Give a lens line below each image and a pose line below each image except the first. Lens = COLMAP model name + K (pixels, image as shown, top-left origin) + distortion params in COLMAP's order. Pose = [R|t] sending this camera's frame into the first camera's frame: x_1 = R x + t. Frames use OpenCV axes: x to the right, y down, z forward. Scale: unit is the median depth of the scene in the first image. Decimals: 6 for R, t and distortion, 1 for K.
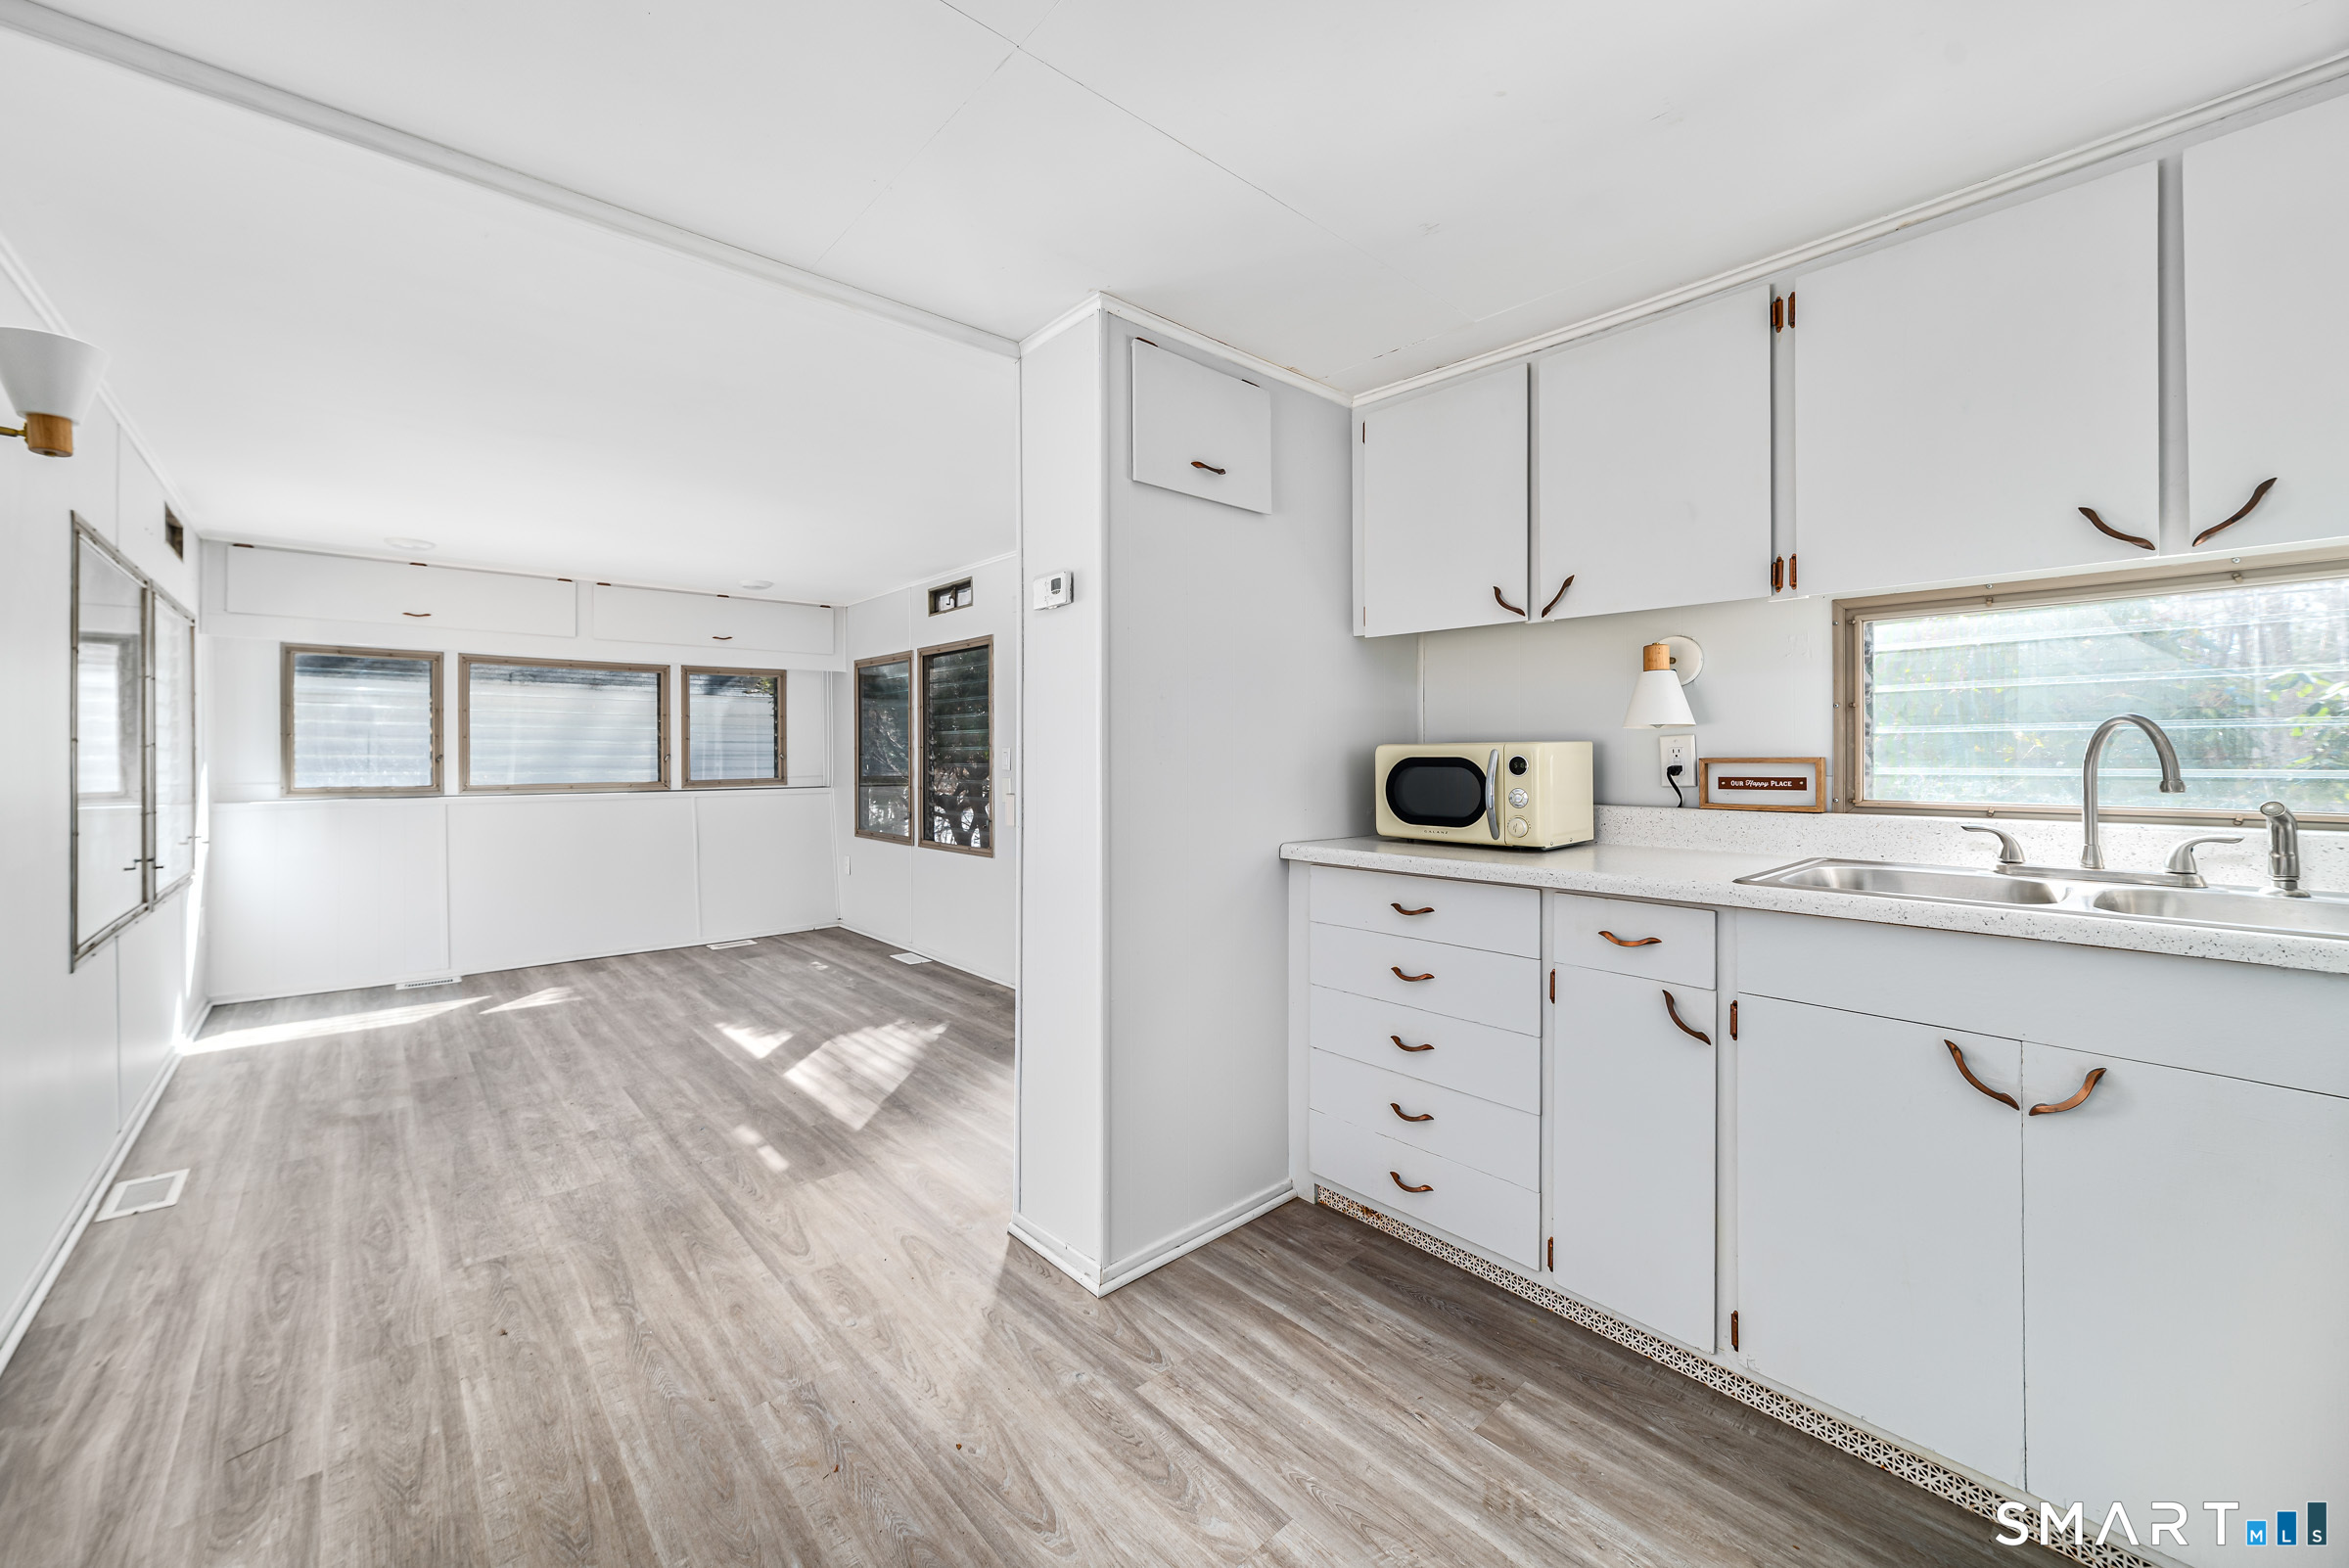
lens RADIAL K [[892.1, 0, 1172.6], [0, 892.1, 761.9], [0, 0, 1]] dist [0.000734, 0.000457]
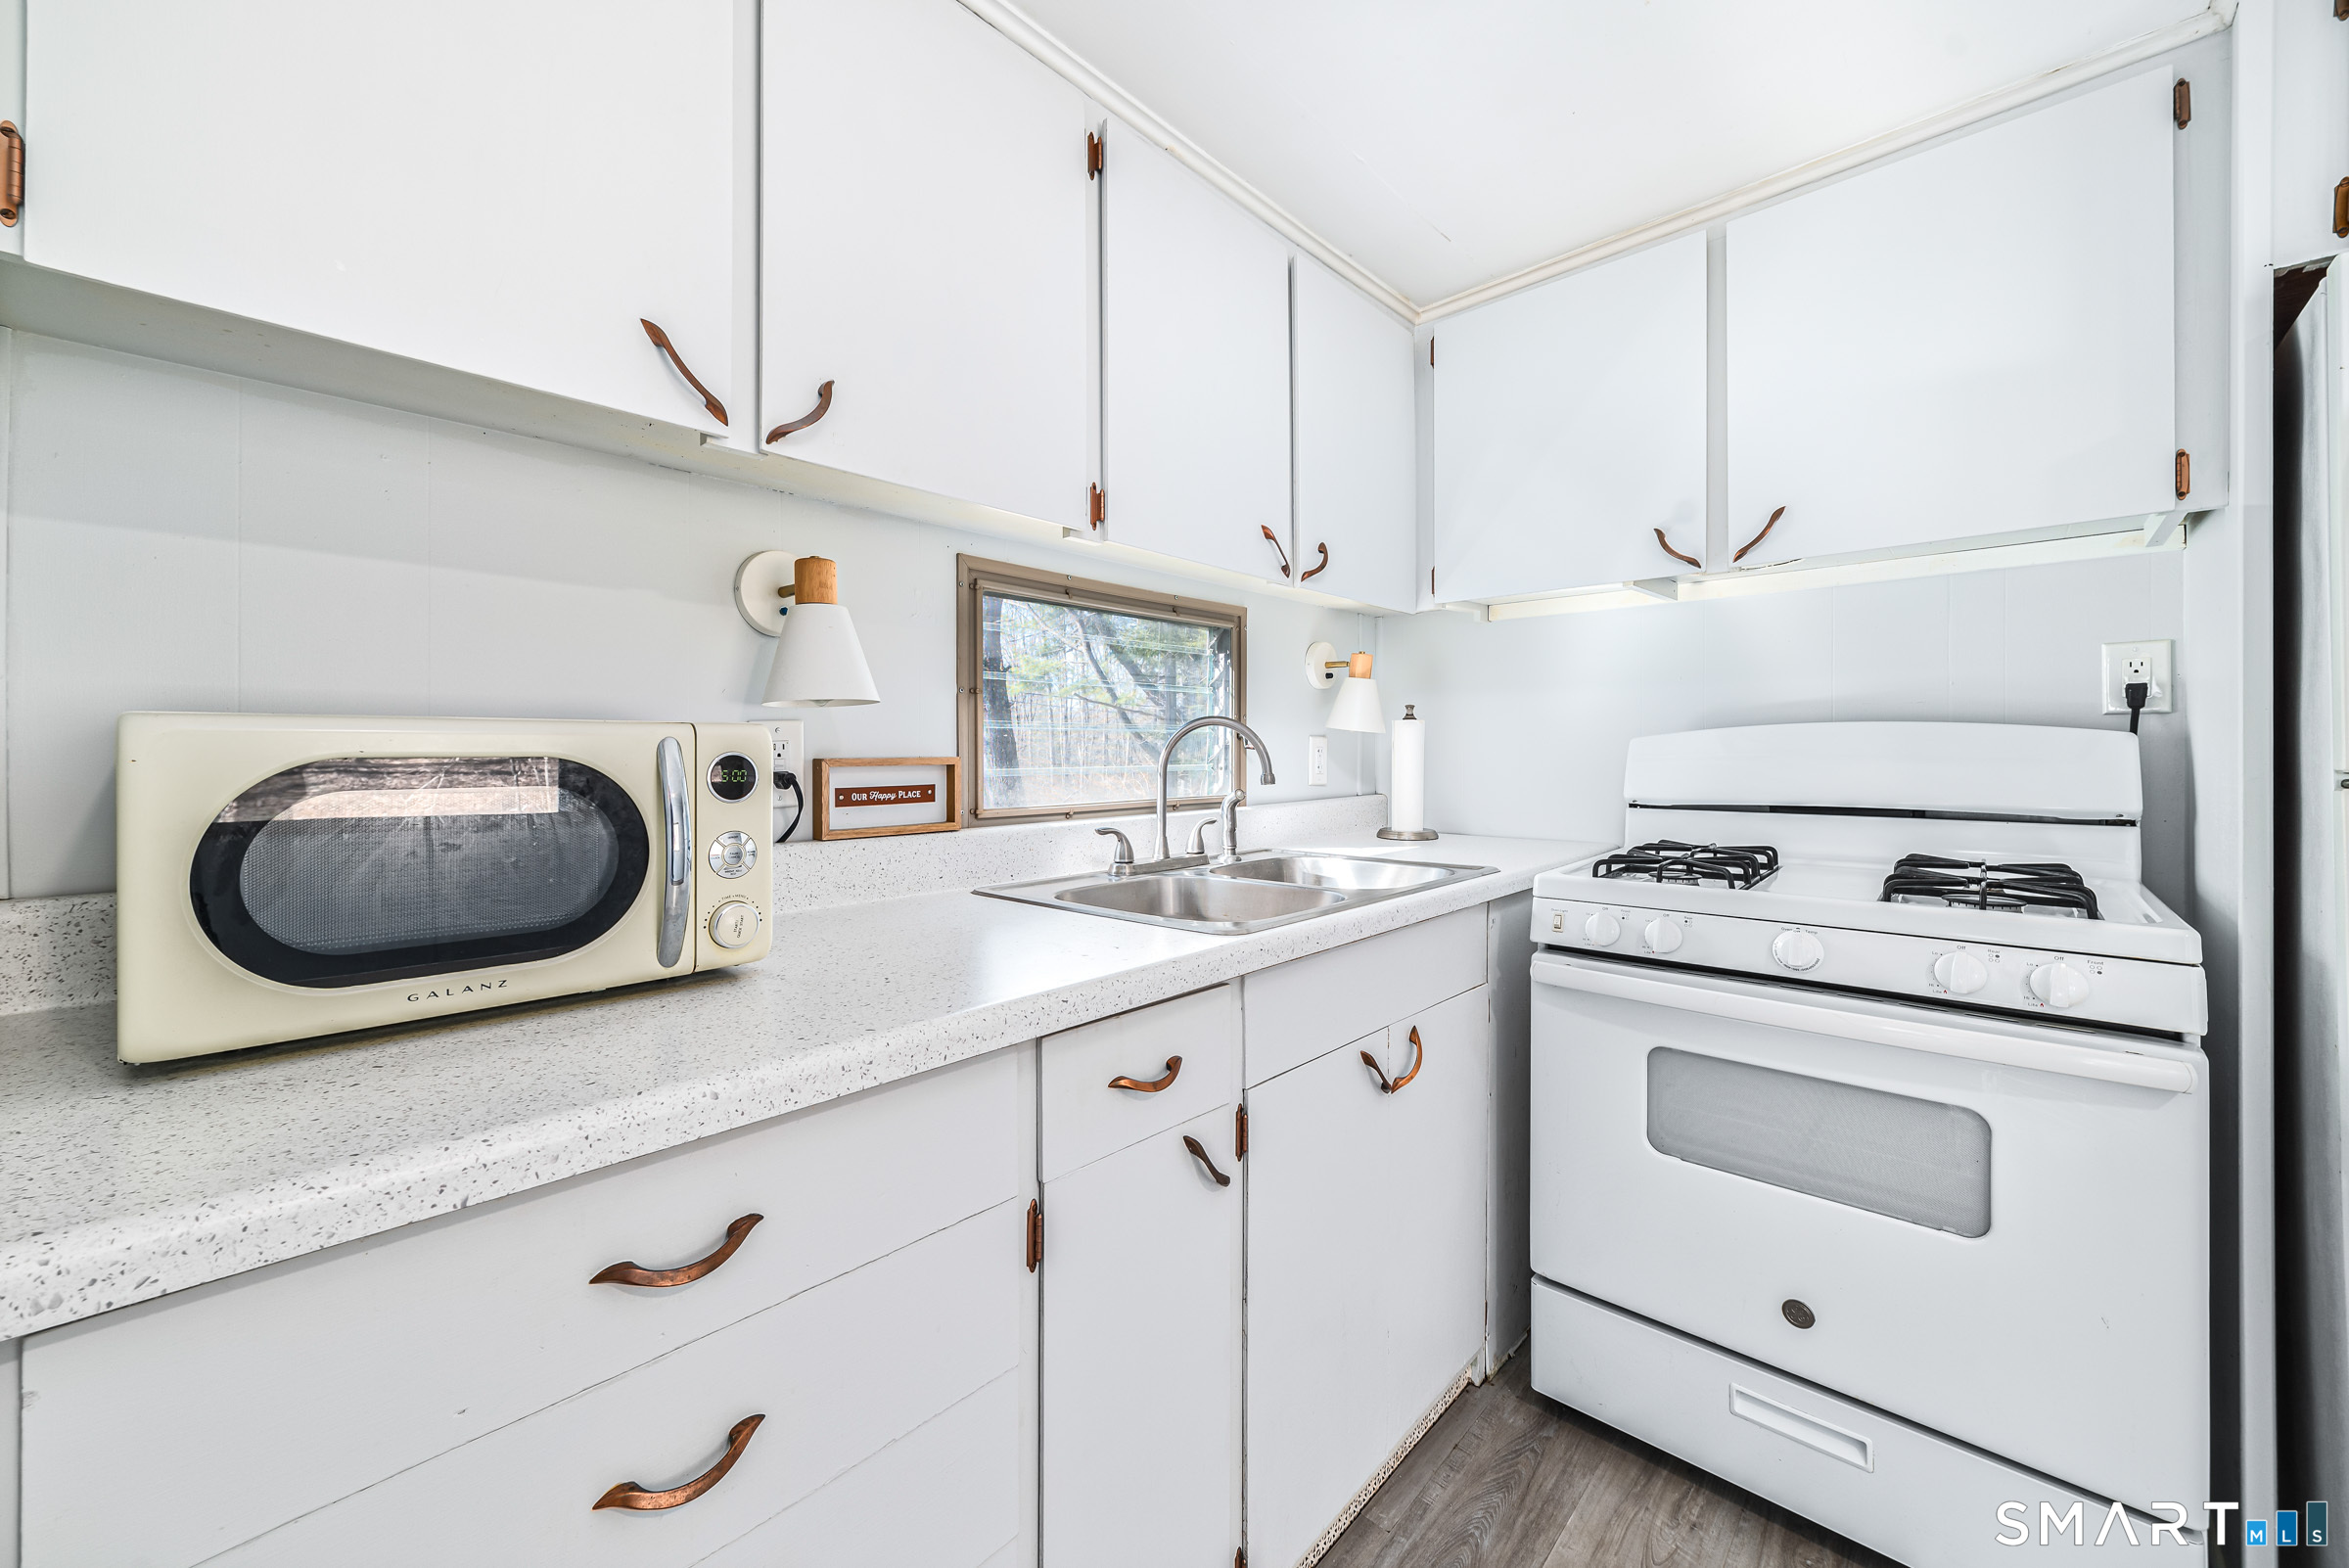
lens RADIAL K [[892.1, 0, 1173.8], [0, 892.1, 766.7], [0, 0, 1]] dist [0.000734, 0.000457]
pose [[-0.080397, -0.011060, 0.996702, -0.050894], [0.011529, 0.999861, 0.012025, -0.003863], [-0.996696, 0.012458, -0.080258, 0.847770]]
